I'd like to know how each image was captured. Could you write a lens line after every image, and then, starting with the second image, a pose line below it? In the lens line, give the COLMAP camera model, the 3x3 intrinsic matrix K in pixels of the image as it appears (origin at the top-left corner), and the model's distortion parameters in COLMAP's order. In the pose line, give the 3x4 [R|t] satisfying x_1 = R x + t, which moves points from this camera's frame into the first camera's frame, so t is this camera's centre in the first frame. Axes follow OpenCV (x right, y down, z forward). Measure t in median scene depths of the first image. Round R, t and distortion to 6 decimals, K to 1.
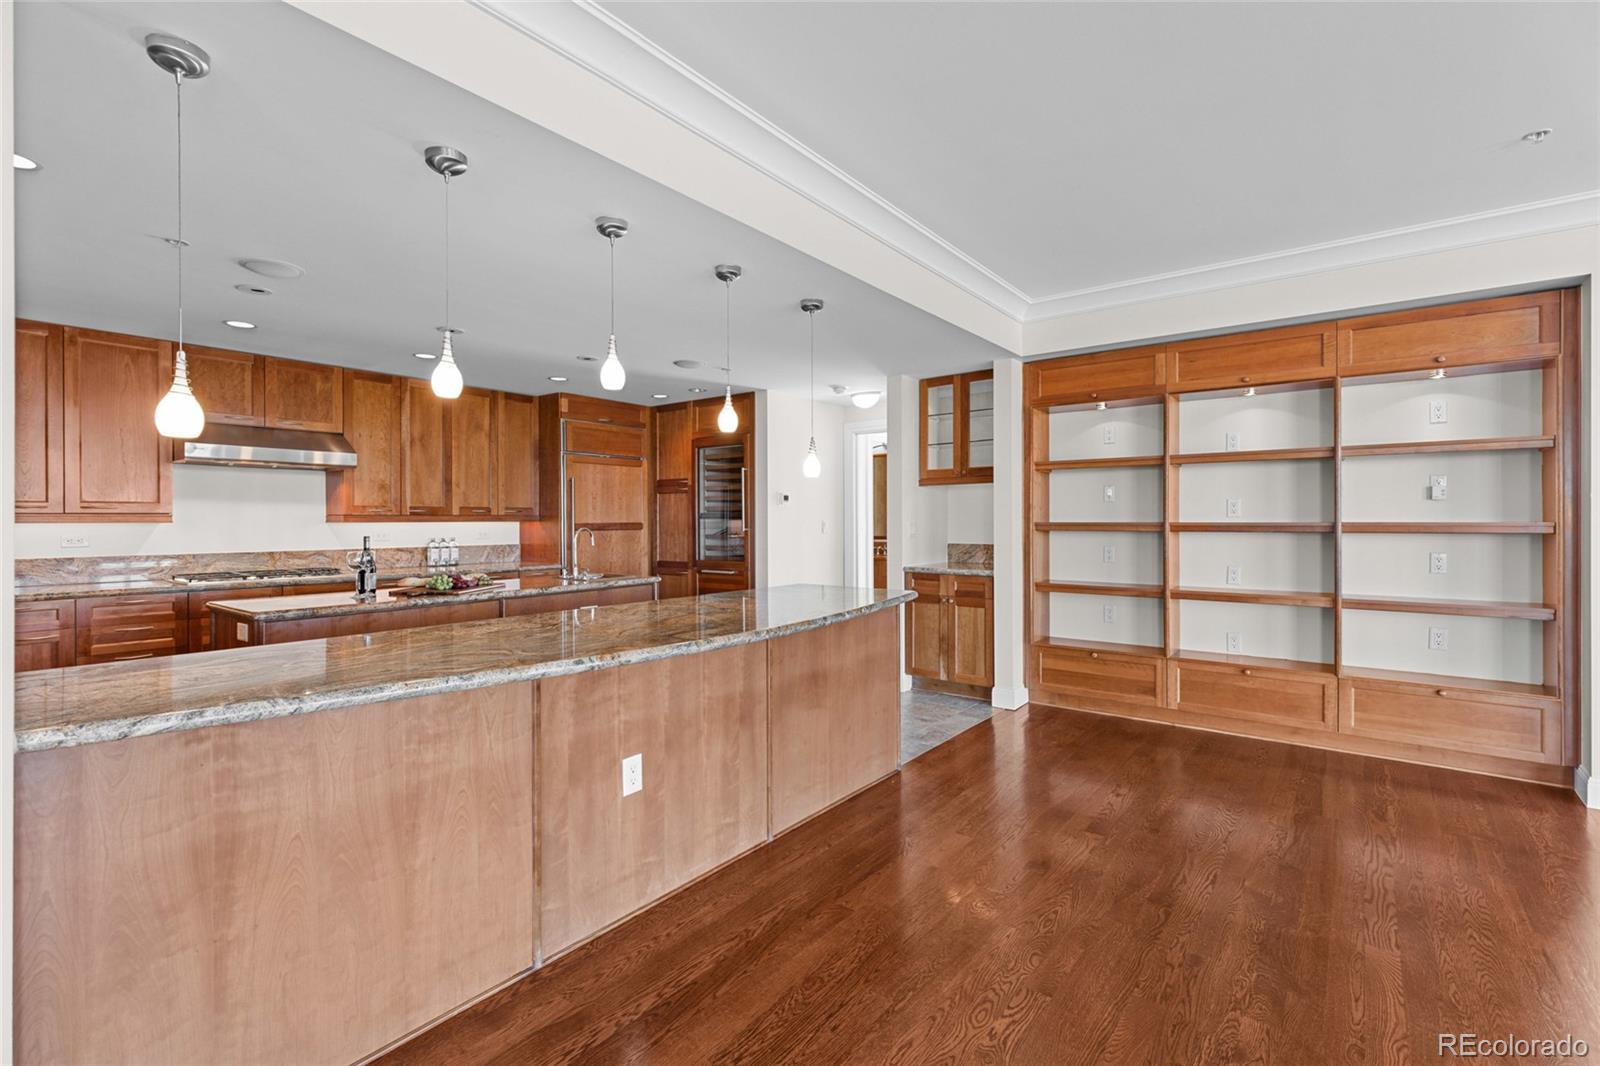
lens RADIAL K [[725.0, 0, 791.8], [0, 725.0, 518.8], [0, 0, 1]] dist [0.003558, 0.000014]
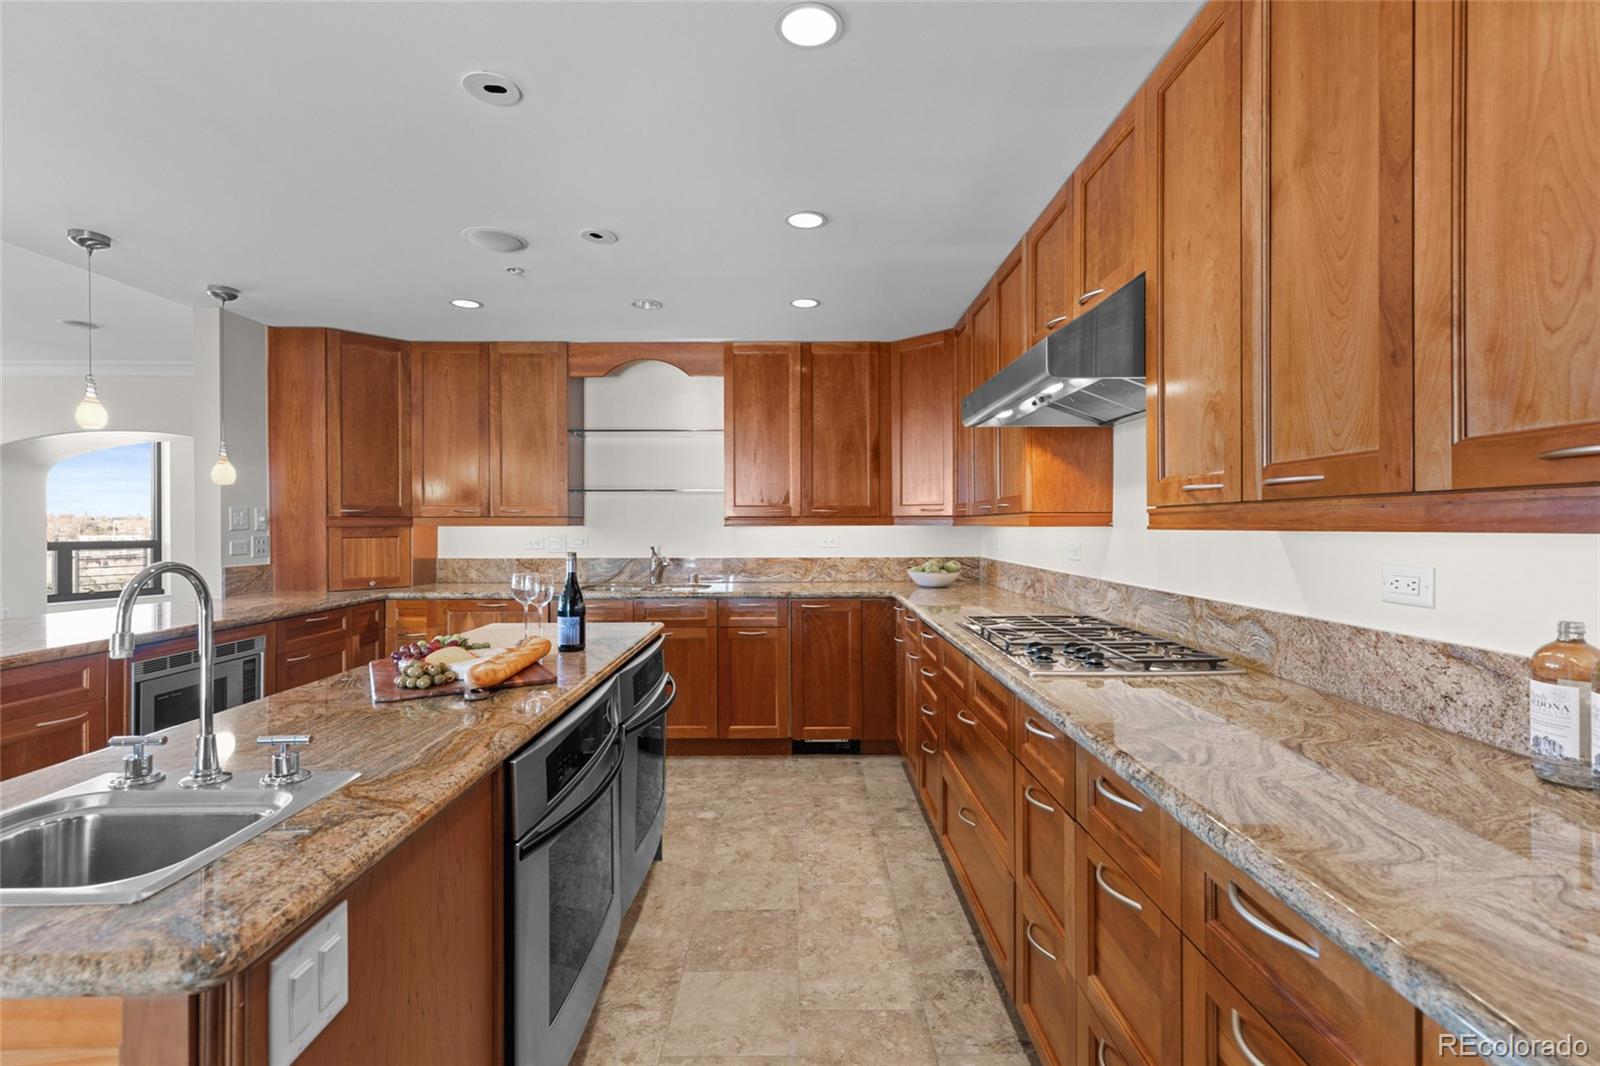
lens RADIAL K [[725.0, 0, 803.8], [0, 725.0, 524.8], [0, 0, 1]] dist [0.003558, 0.000014]
pose [[-0.781501, 0.004265, -0.623889, -0.305122], [0.005301, 0.999986, 0.000195, 0.002789], [0.623881, -0.003155, -0.781513, 1.298159]]
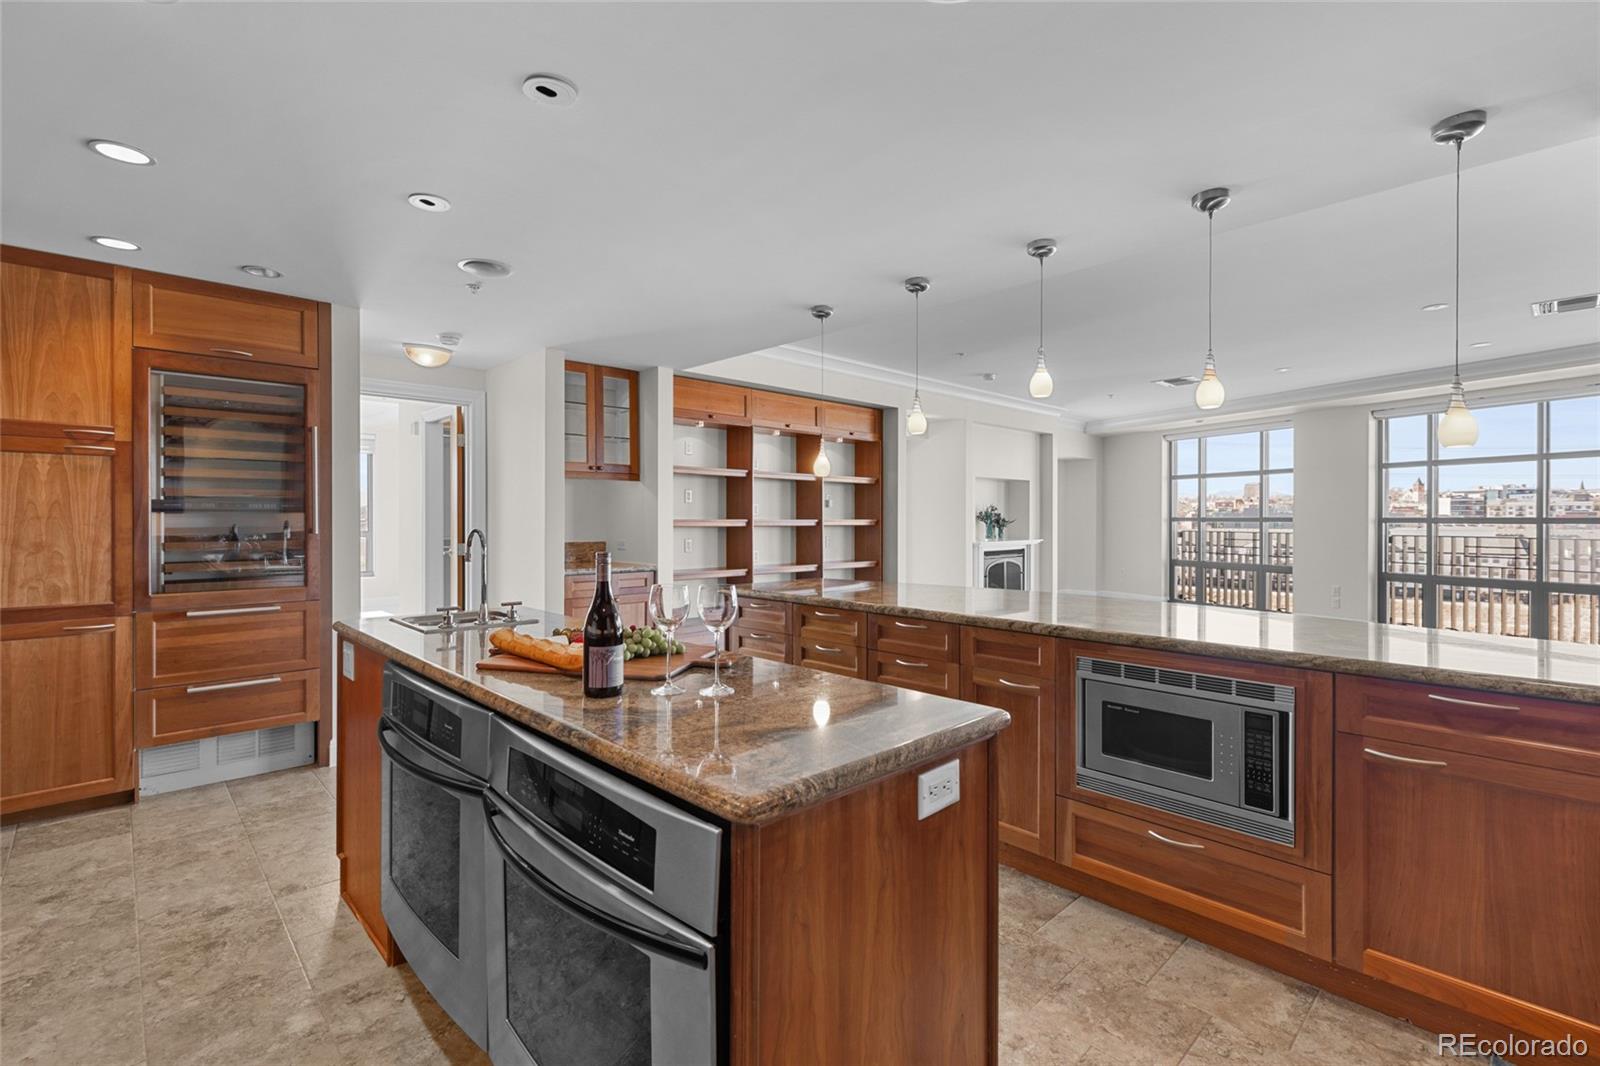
lens RADIAL K [[725.0, 0, 799.3], [0, 725.0, 520.3], [0, 0, 1]] dist [0.003558, 0.000014]
pose [[0.136847, -0.000085, 0.990592, -0.798312], [-0.004796, 0.999988, 0.000748, 0.004684], [-0.990581, -0.004853, 0.136845, 0.698760]]
